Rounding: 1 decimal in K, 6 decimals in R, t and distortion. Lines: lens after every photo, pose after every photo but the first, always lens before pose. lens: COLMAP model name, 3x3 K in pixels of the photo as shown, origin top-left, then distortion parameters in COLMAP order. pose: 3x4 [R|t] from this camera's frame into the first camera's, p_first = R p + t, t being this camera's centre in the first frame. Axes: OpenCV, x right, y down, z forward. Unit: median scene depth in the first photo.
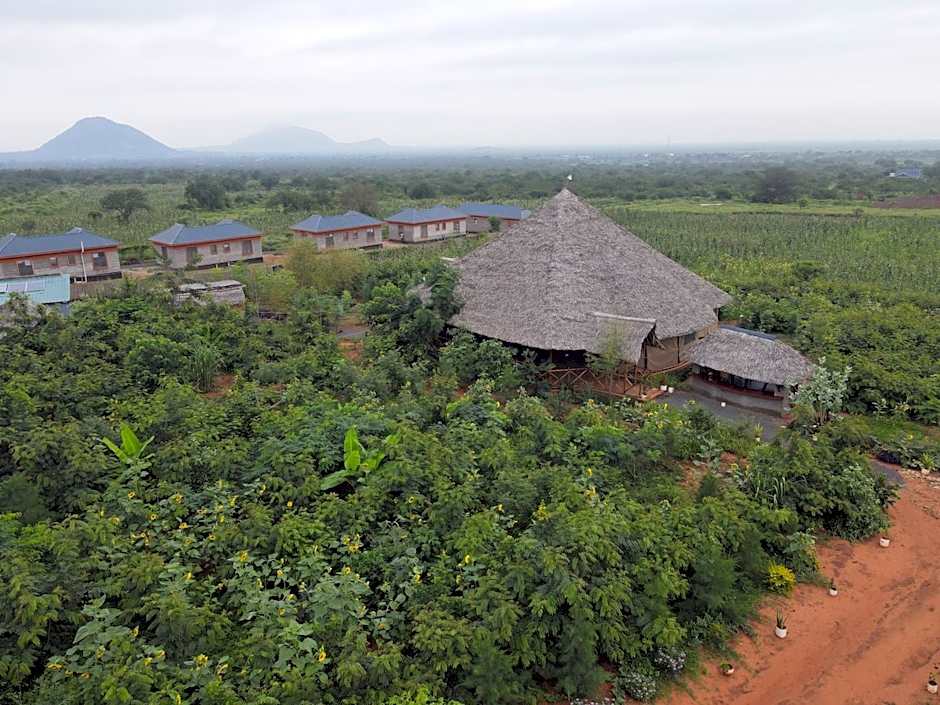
lens RADIAL K [[693.9, 0, 467.1], [0, 693.9, 353.7], [0, 0, 1]] dist [0.004028, 0.018115]
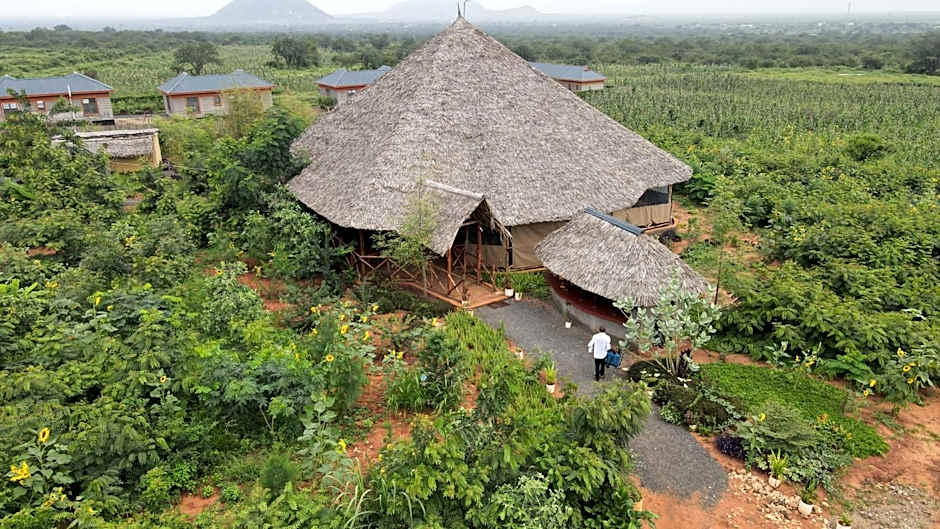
lens RADIAL K [[695.3, 0, 470.0], [0, 695.3, 264.5], [0, 0, 1]] dist [0.011998, 0.013346]
pose [[0.979192, 0.075546, -0.188349, 0.161522], [-0.065227, 0.996041, 0.060399, -0.008321], [0.192166, -0.046857, 0.980243, 0.126991]]
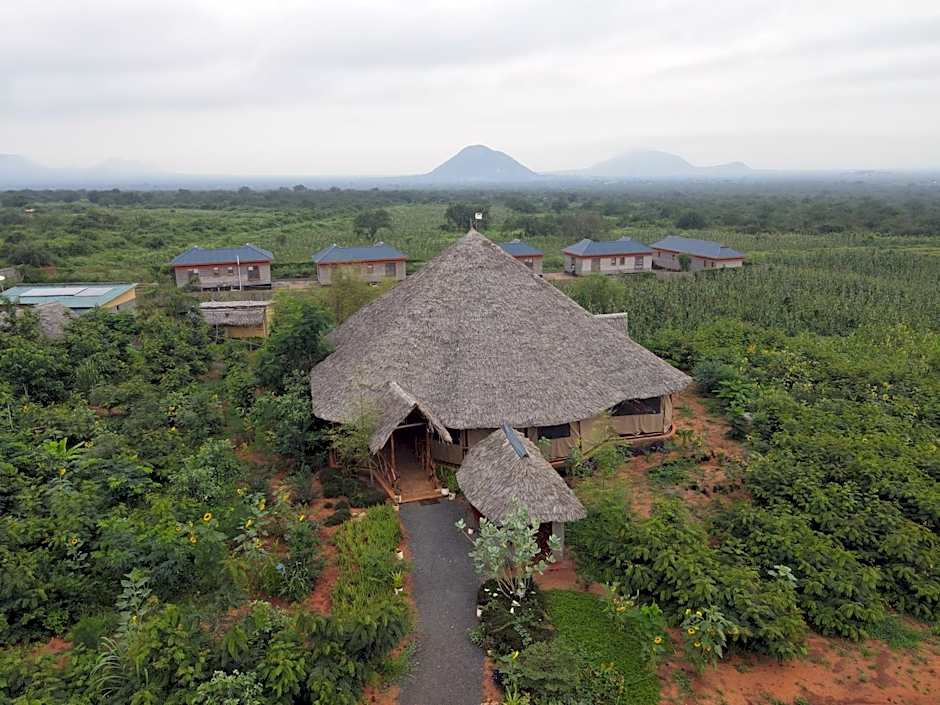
lens RADIAL K [[693.9, 0, 467.1], [0, 693.9, 353.7], [0, 0, 1]] dist [0.004028, 0.018115]
pose [[0.883205, 0.123328, -0.452481, 0.273917], [-0.137718, 0.990471, 0.001148, -0.046077], [0.448310, 0.061301, 0.891774, 0.132886]]
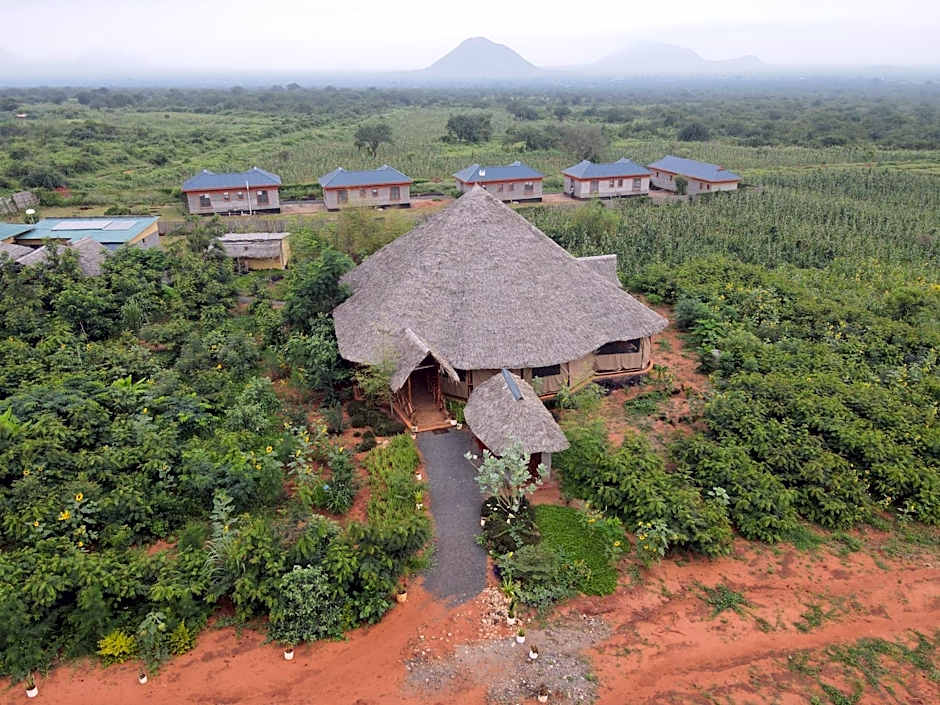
lens RADIAL K [[693.9, 0, 467.1], [0, 693.9, 353.7], [0, 0, 1]] dist [0.004028, 0.018115]
pose [[0.883196, 0.185359, -0.430822, 0.293233], [-0.139538, 0.980841, 0.135944, -0.072701], [0.447766, -0.059949, 0.892139, 0.079418]]
